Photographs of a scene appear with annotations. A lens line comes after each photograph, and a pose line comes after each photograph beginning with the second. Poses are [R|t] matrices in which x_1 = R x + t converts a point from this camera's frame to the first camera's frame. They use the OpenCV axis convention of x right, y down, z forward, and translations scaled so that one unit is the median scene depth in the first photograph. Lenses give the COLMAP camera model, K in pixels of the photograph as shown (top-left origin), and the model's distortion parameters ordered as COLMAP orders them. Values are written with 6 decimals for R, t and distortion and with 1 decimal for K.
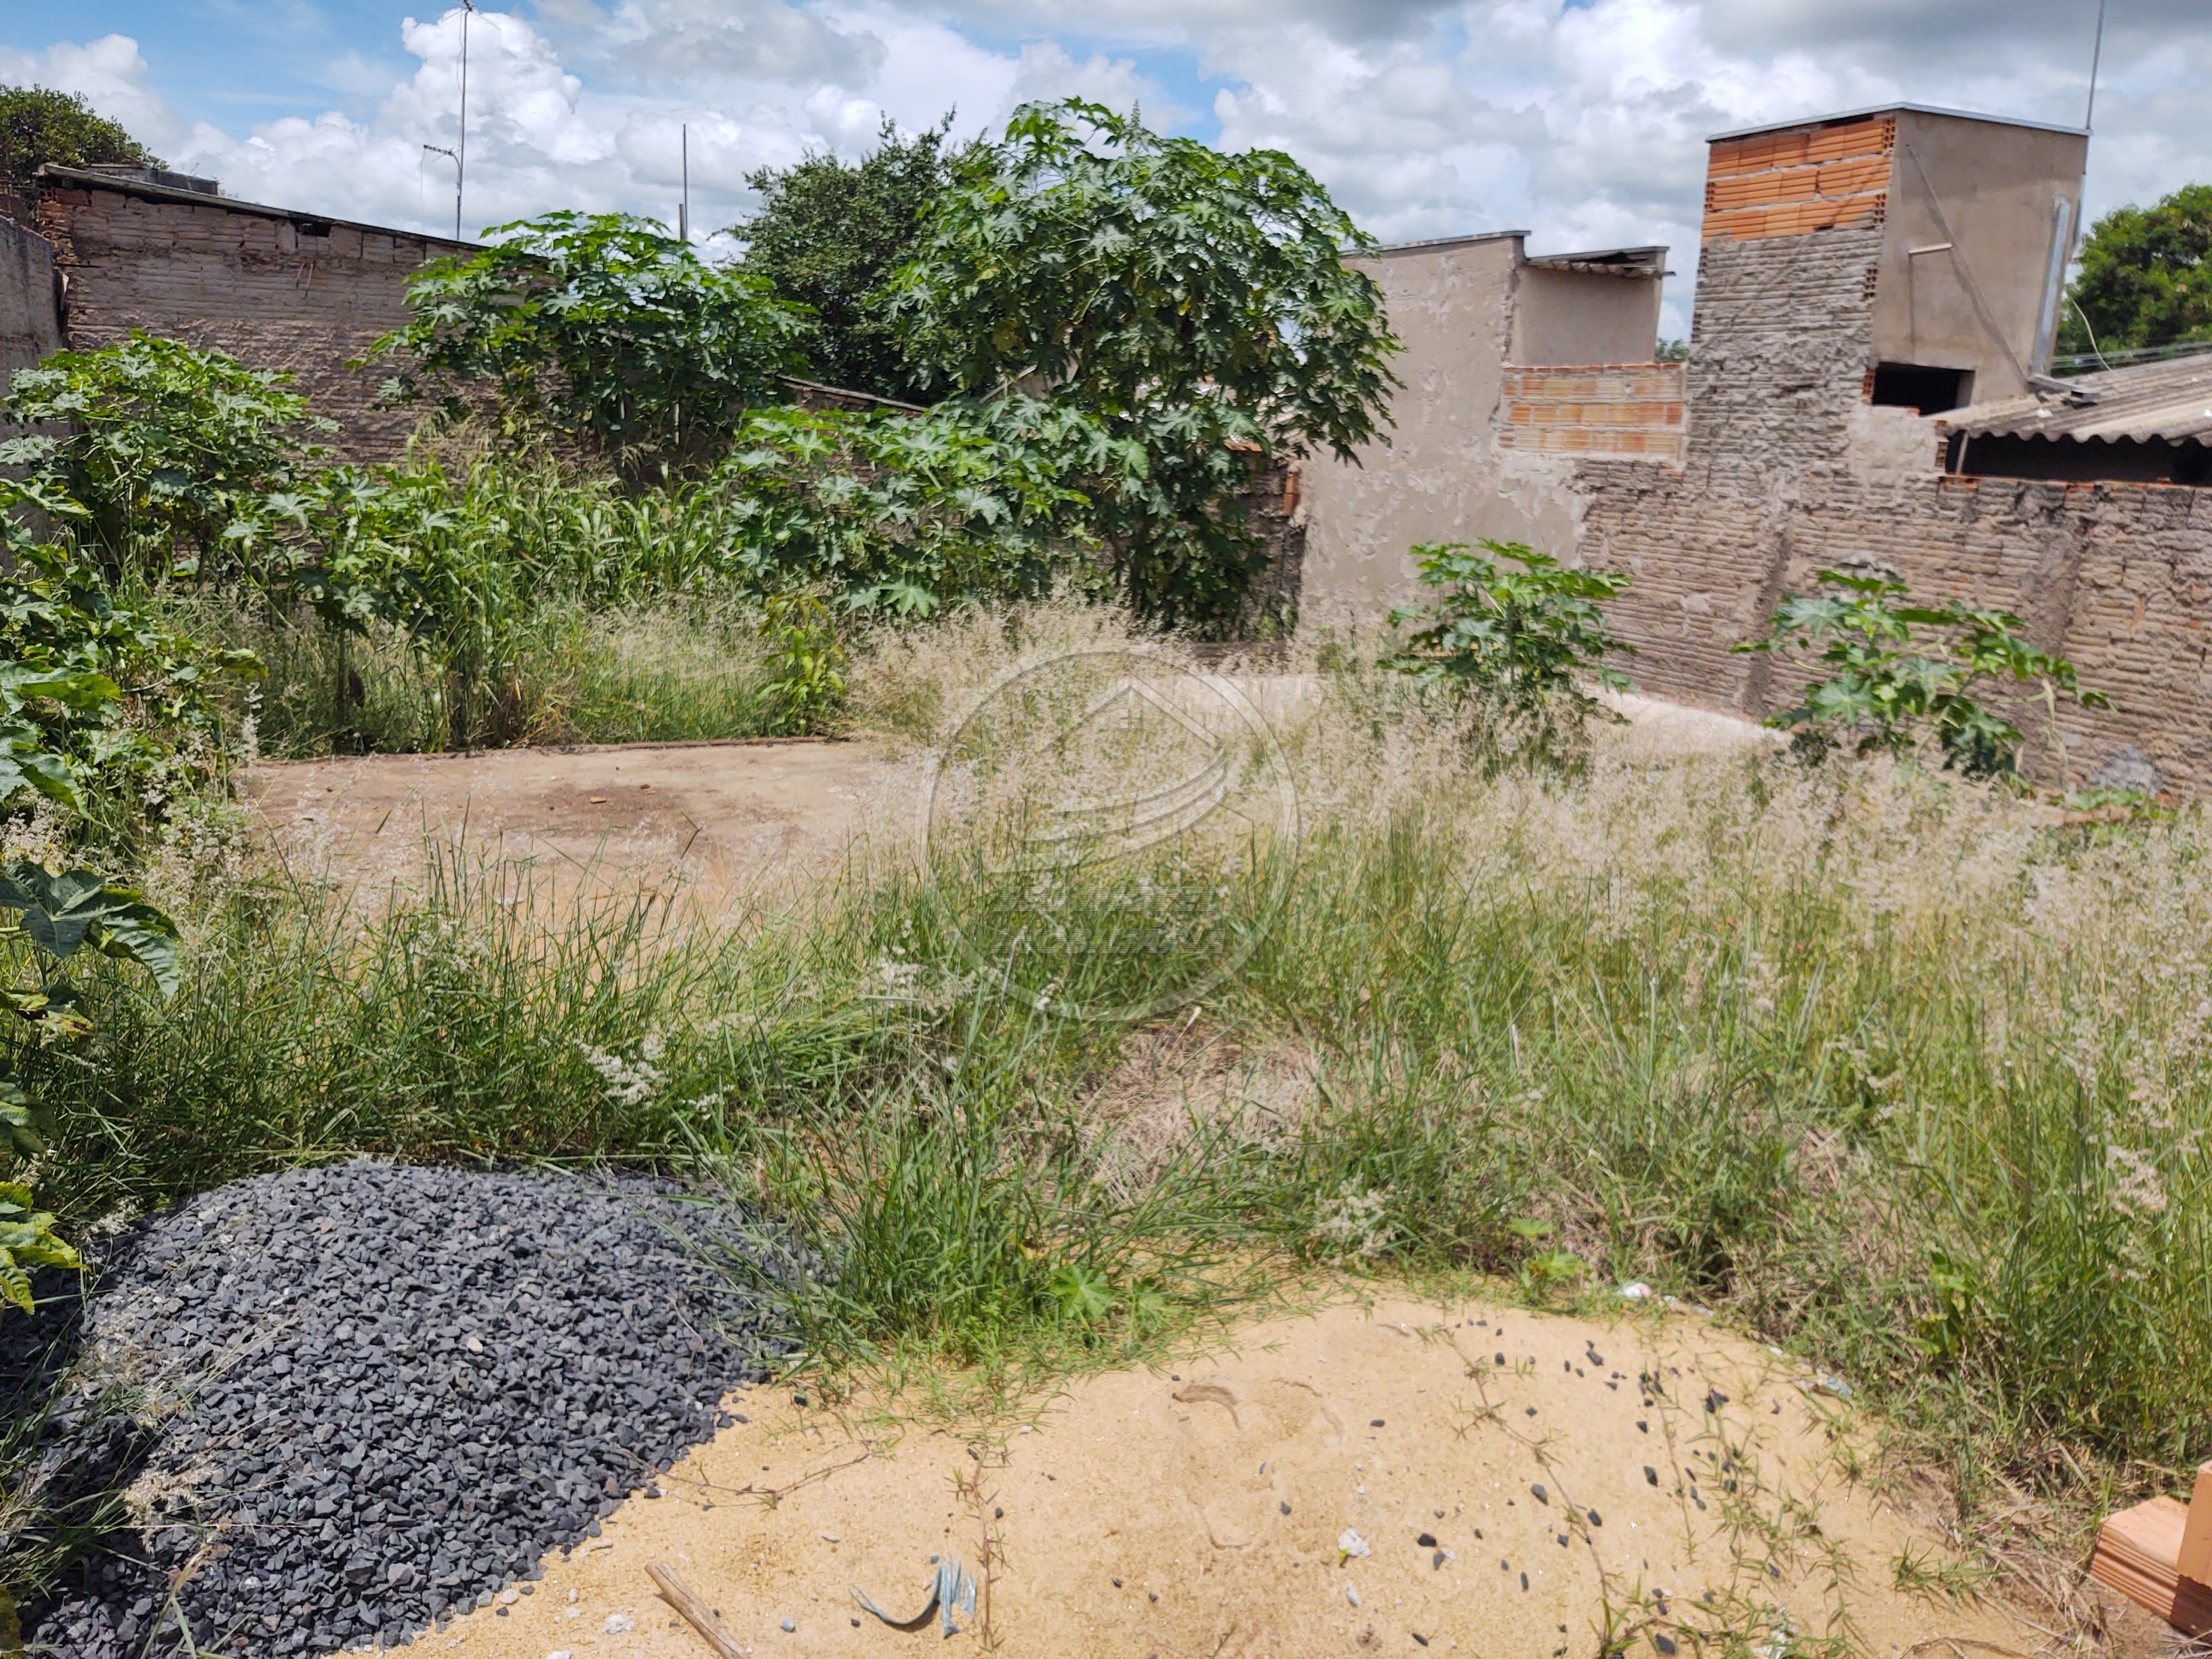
lens RADIAL K [[1713.7, 0, 1090.8], [0, 1713.7, 850.8], [0, 0, 1]] dist [0.018289, -0.041297]
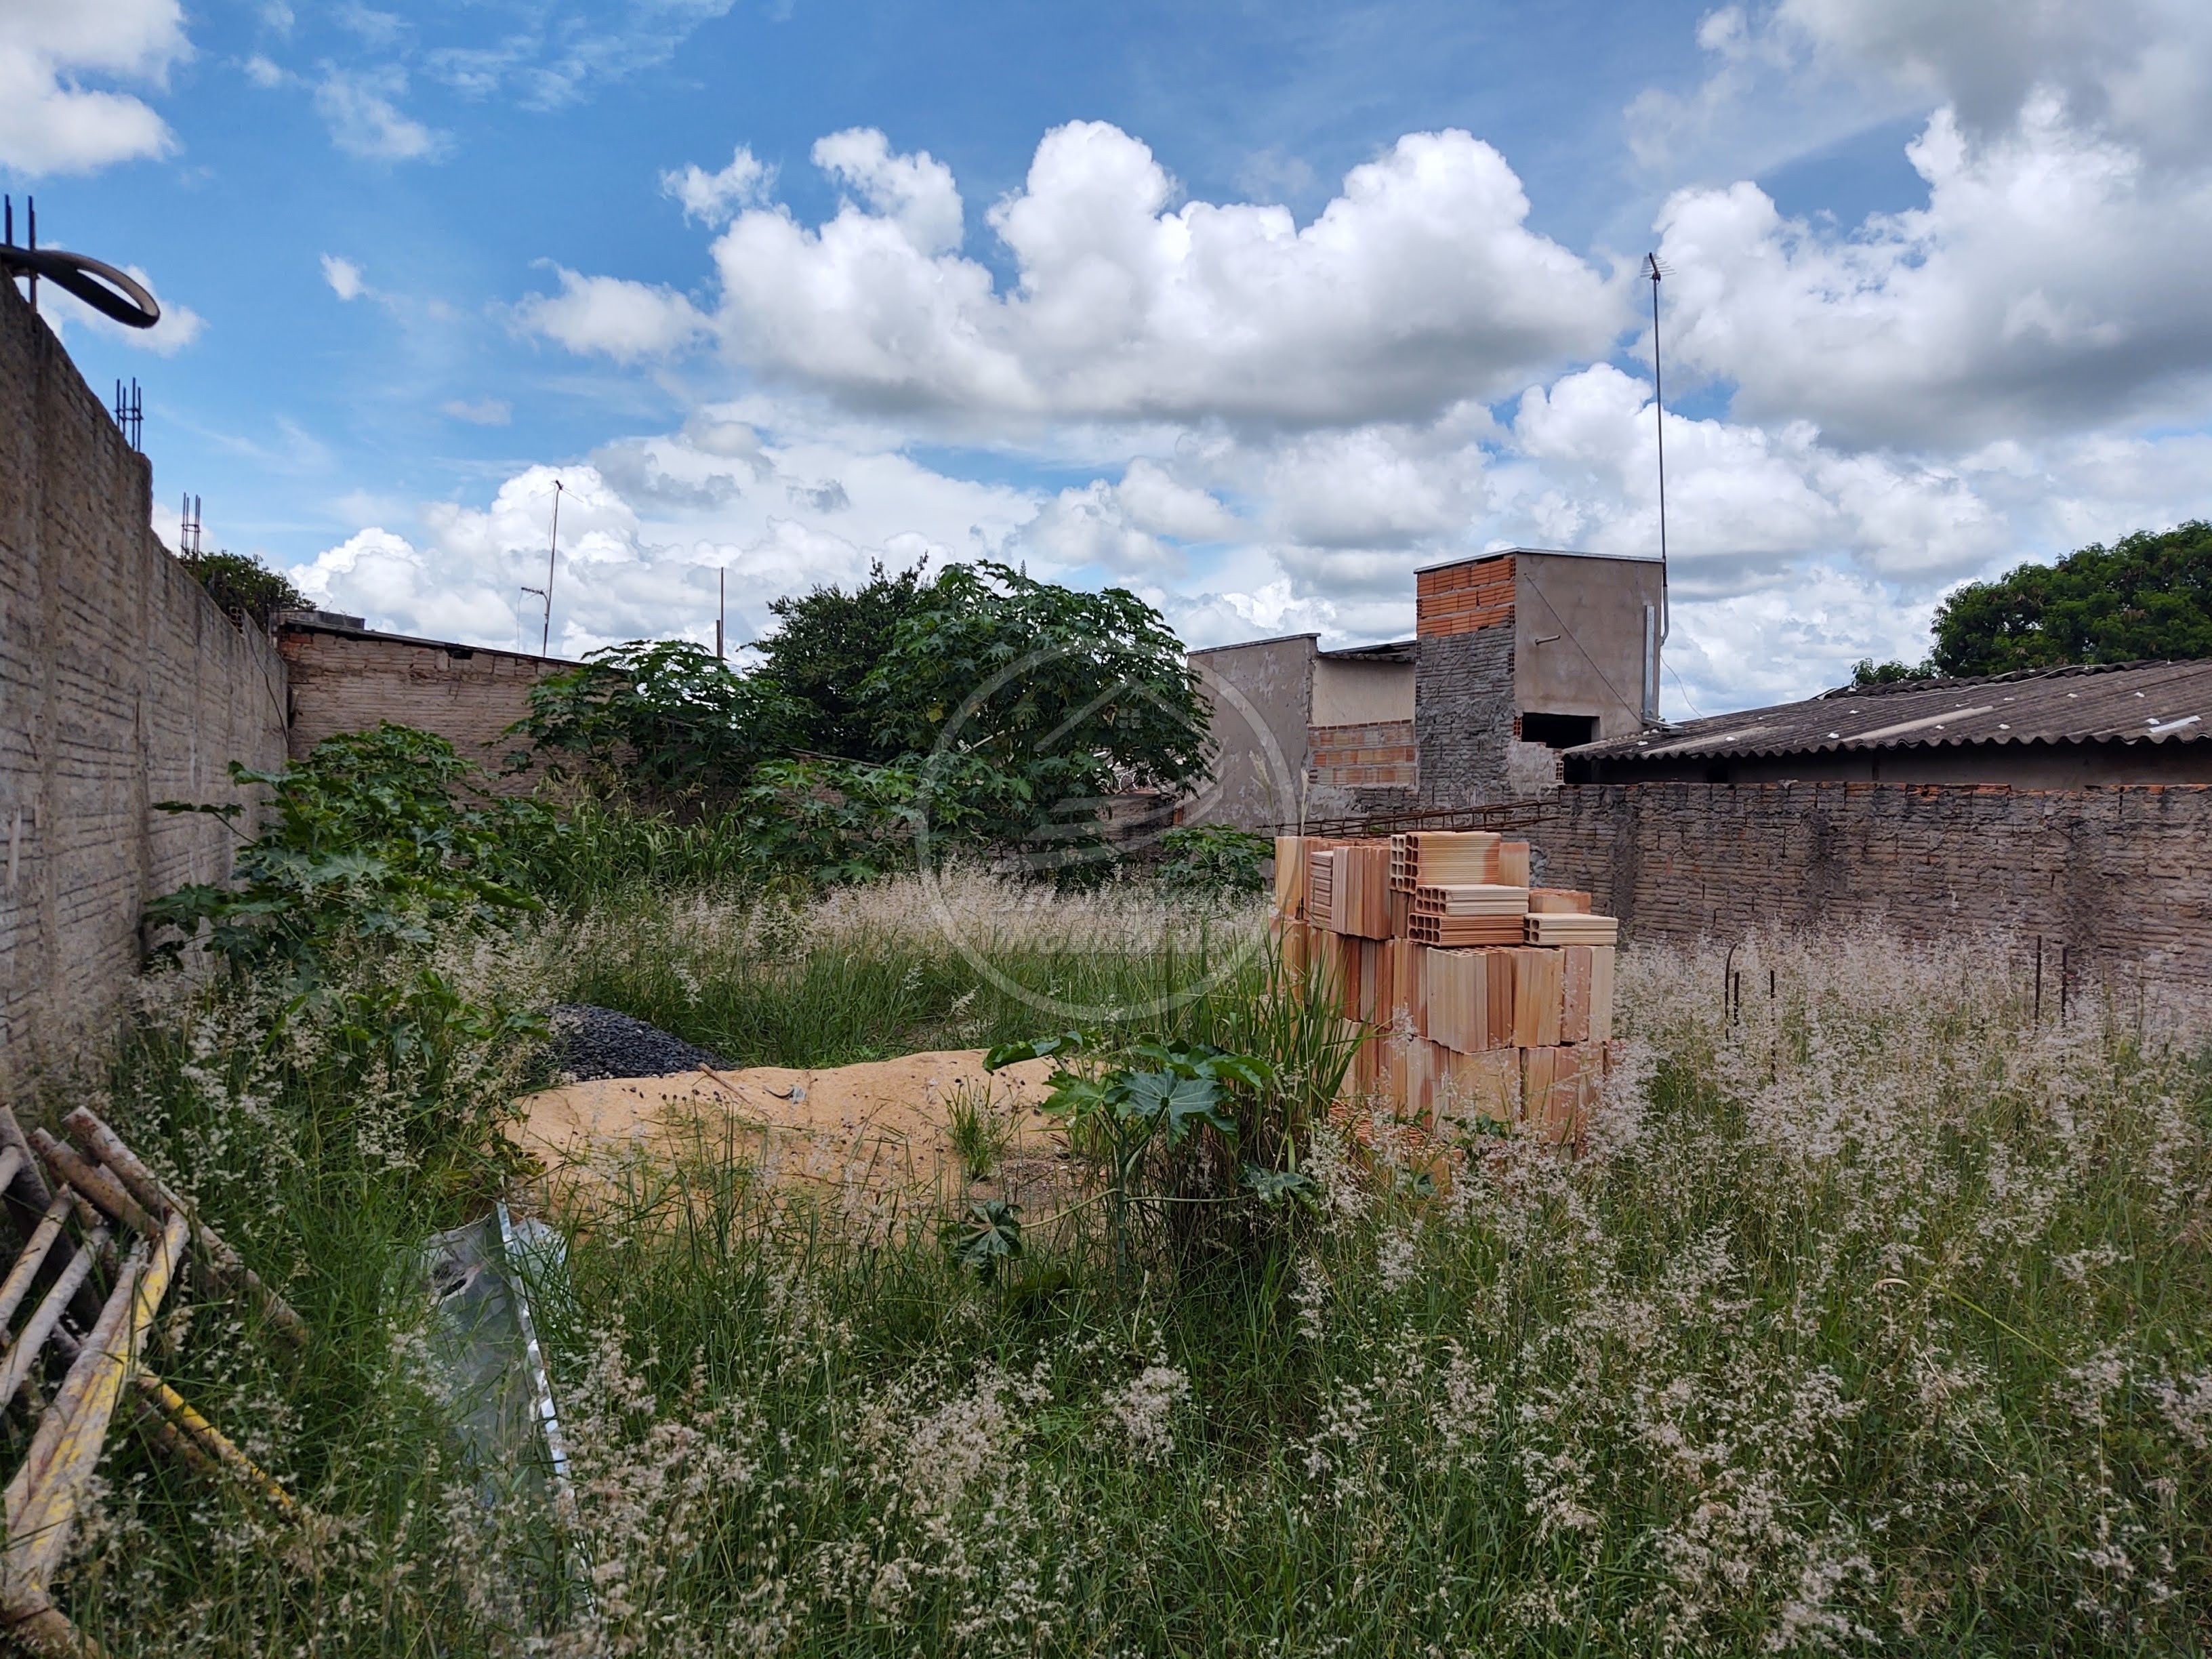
lens RADIAL K [[1713.7, 0, 1115.9], [0, 1713.7, 840.5], [0, 0, 1]] dist [0.018289, -0.041297]
pose [[0.999637, -0.026846, 0.002399, 0.088449], [0.026714, 0.974987, -0.220653, 0.123282], [0.003585, 0.220637, 0.975349, -0.373303]]
